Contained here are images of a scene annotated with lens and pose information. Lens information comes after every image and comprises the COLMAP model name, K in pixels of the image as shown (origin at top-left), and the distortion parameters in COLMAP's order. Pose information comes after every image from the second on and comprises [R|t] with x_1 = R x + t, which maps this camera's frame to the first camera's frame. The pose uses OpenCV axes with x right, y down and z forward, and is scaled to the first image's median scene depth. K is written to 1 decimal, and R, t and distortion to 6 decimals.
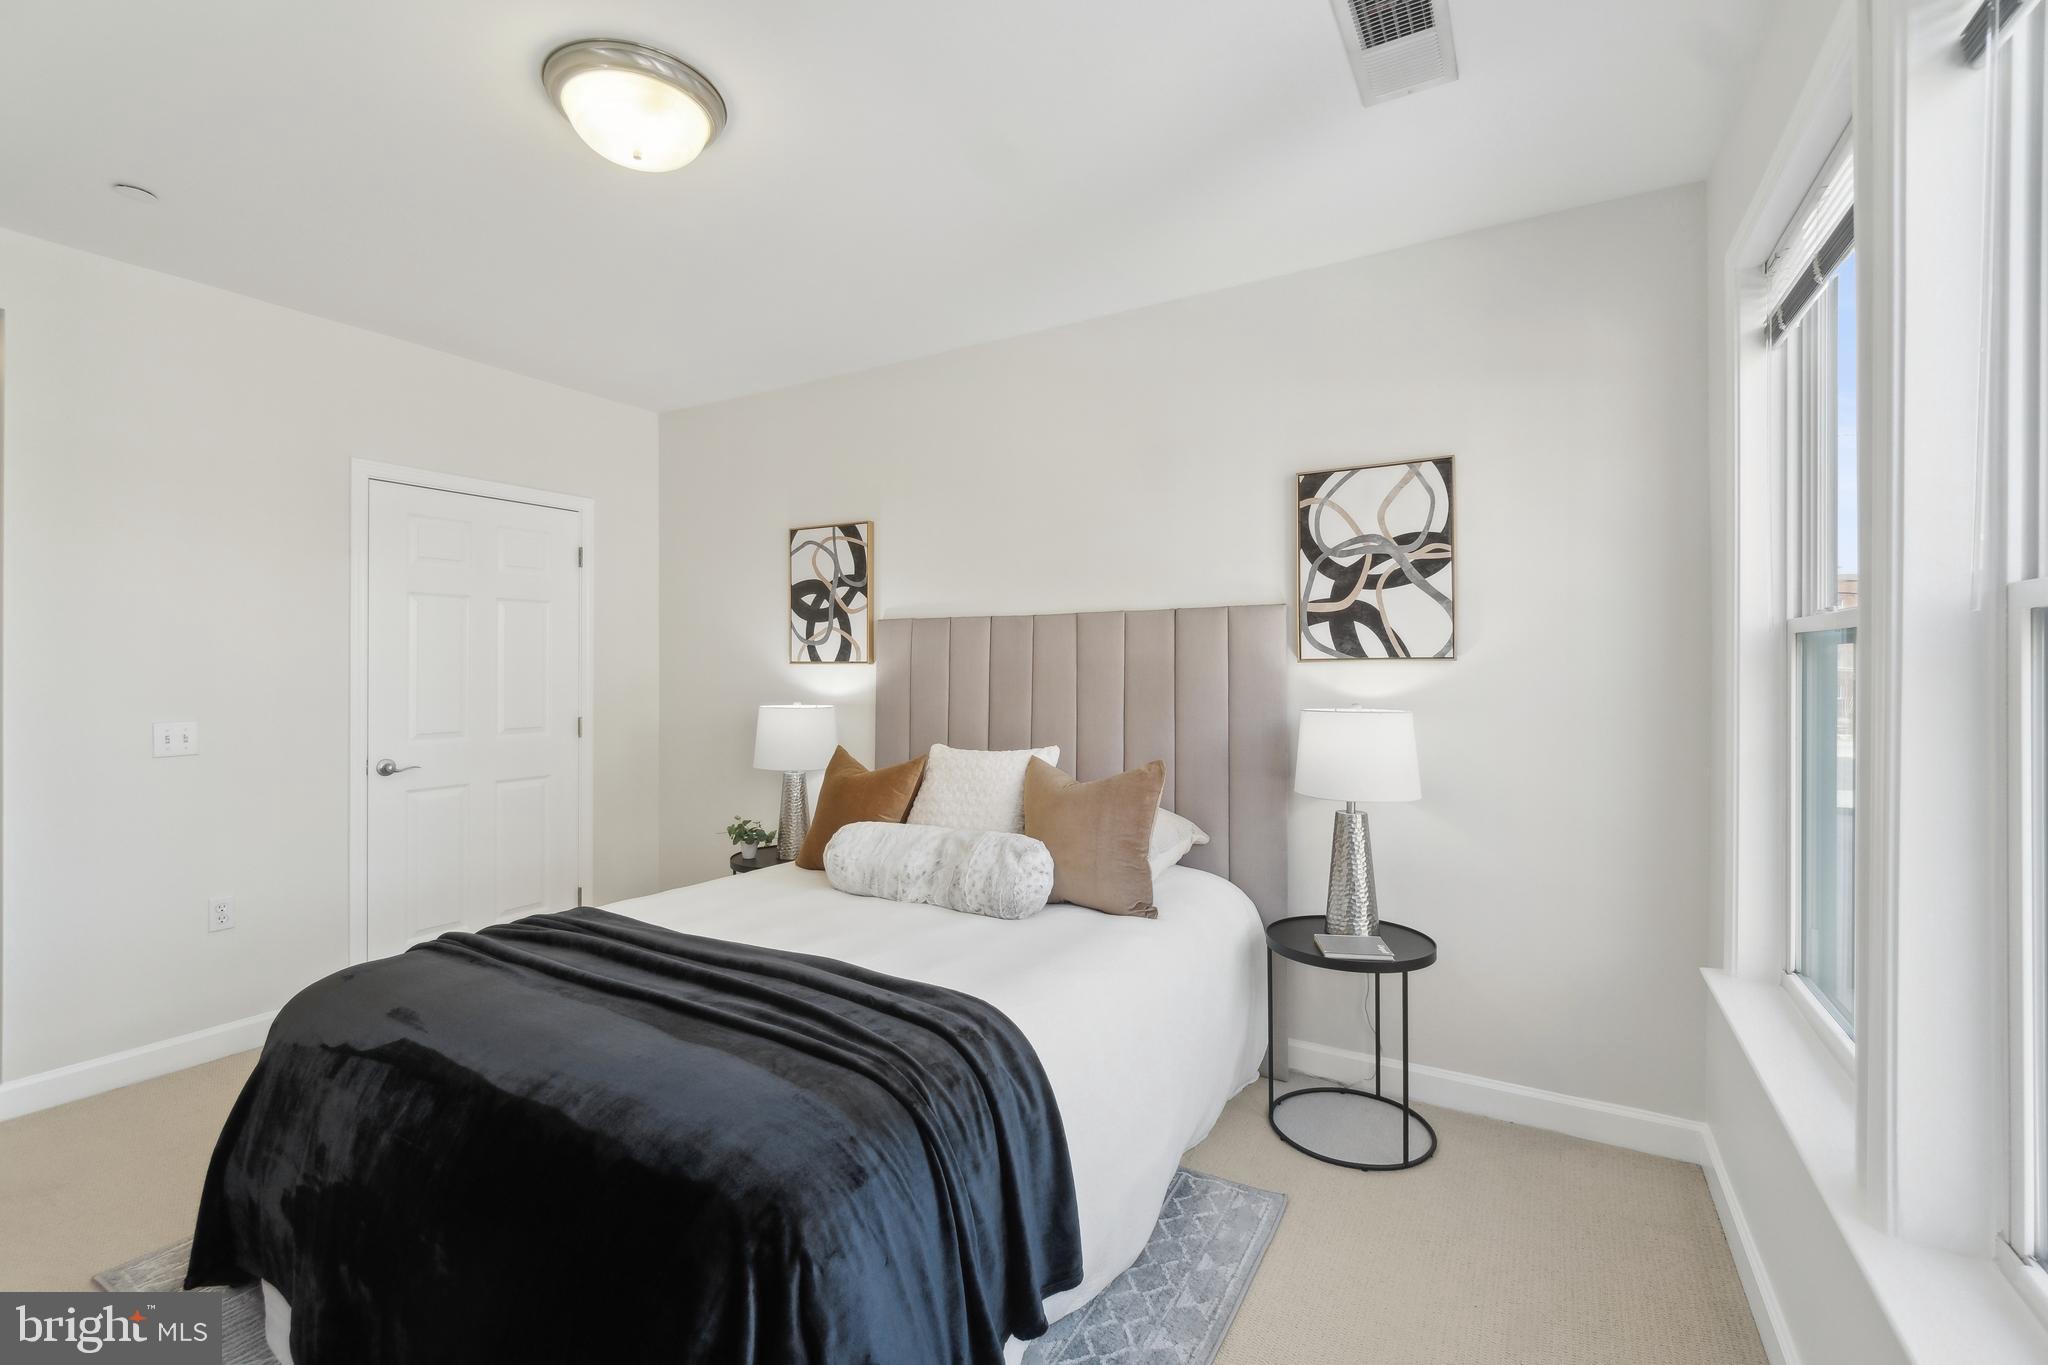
lens RADIAL K [[890.6, 0, 1017.8], [0, 890.6, 666.9], [0, 0, 1]] dist [-0.000595, -0.000098]
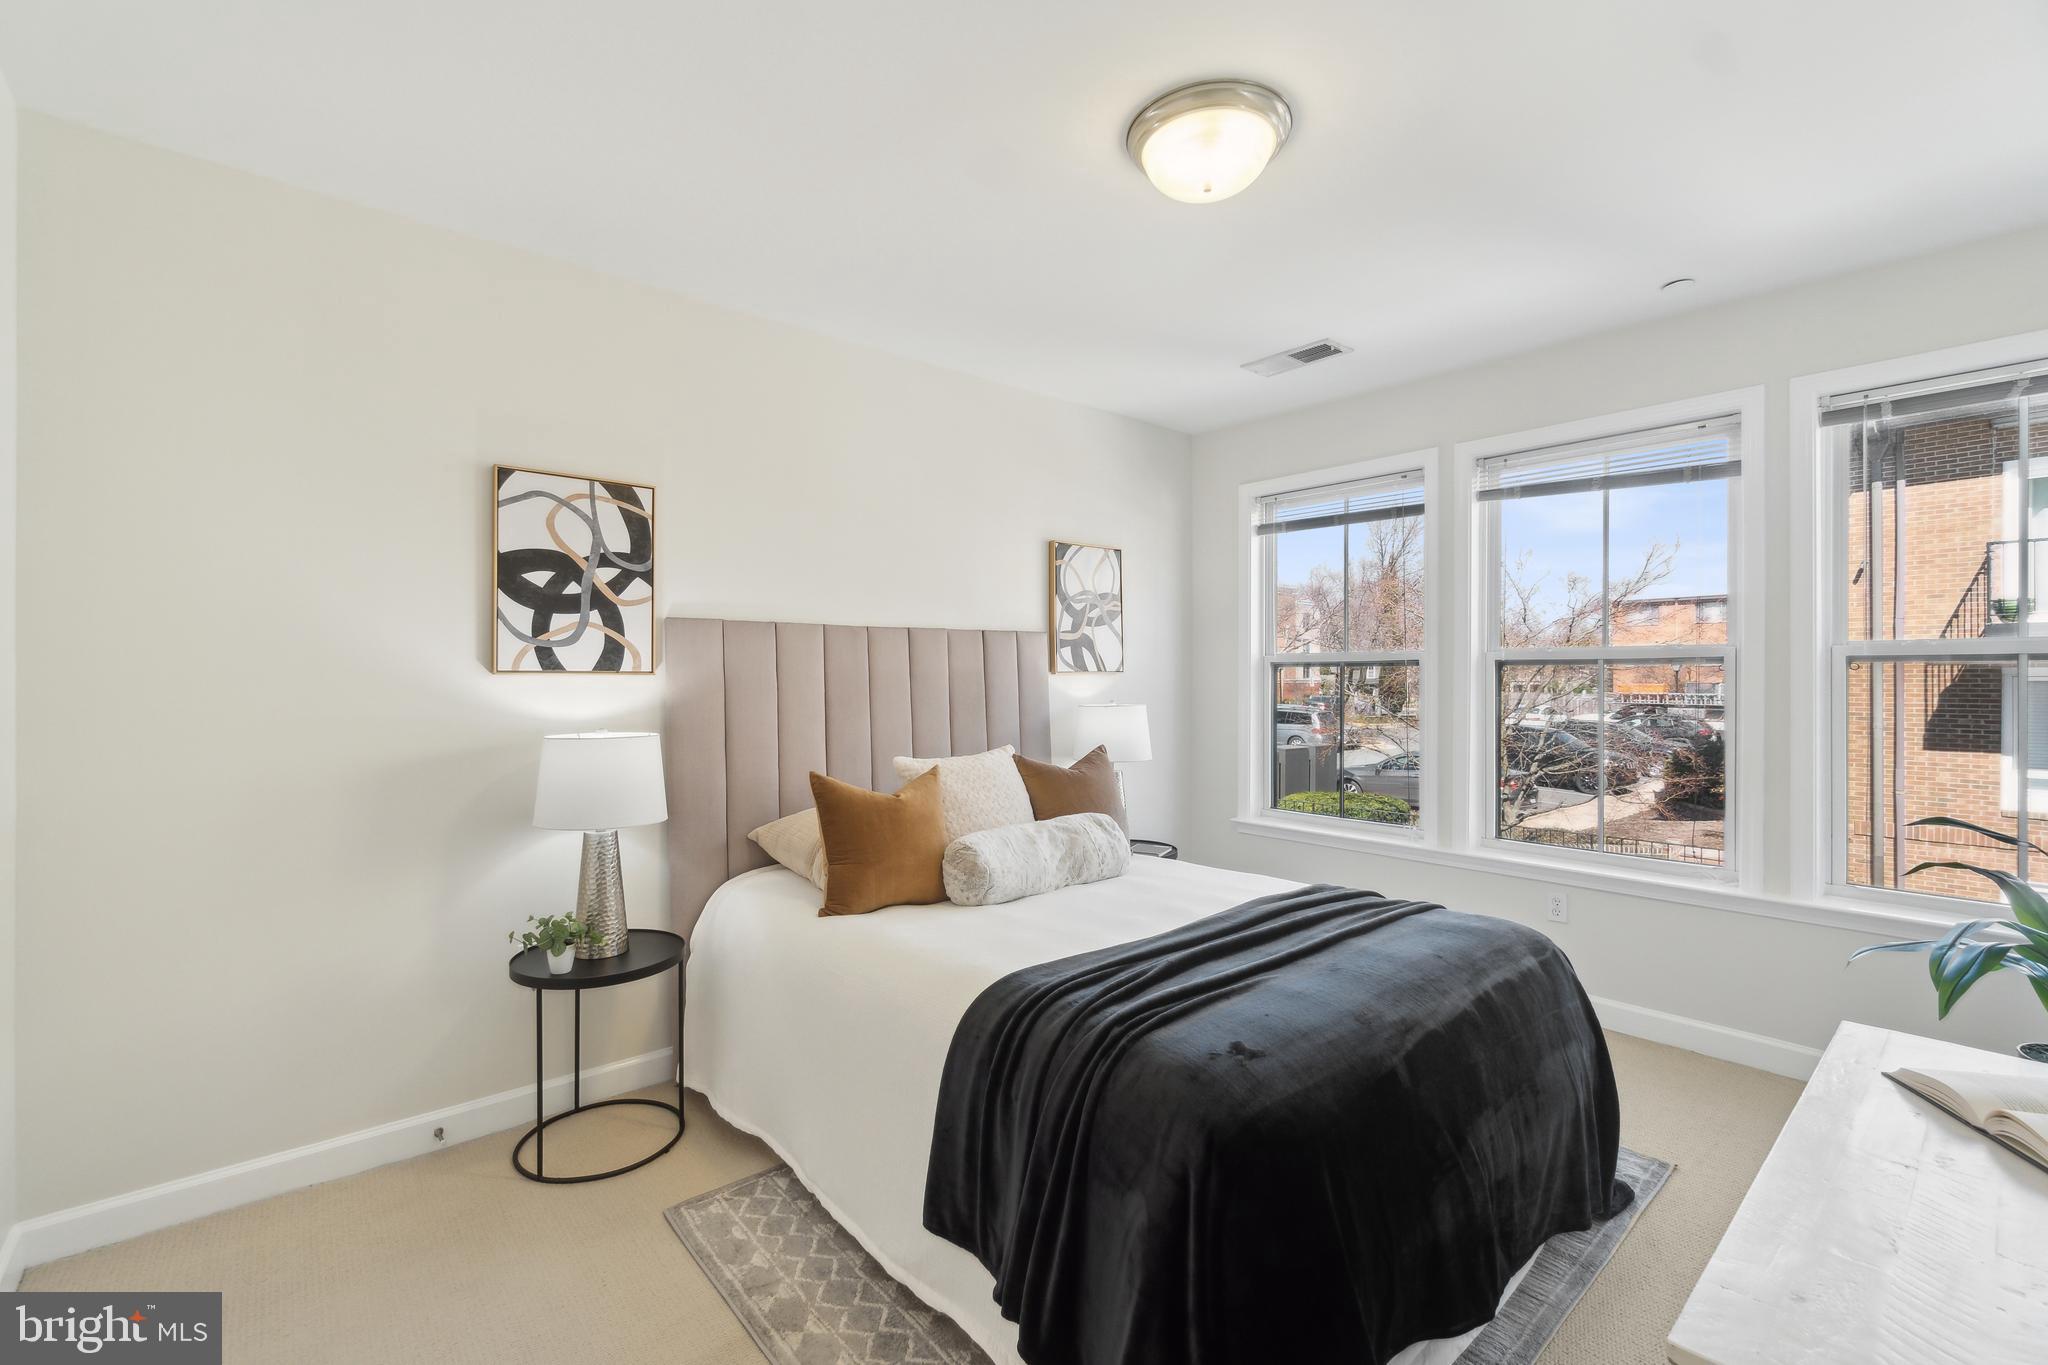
lens RADIAL K [[870.7, 0, 1024.0], [0, 870.7, 682.5], [0, 0, 1]] dist [-0.000105, -0.000040]
pose [[0.318195, -0.004268, 0.948016, -0.768677], [0.004696, 0.999985, 0.002926, 0.002892], [-0.948014, 0.003521, 0.318210, 0.461248]]
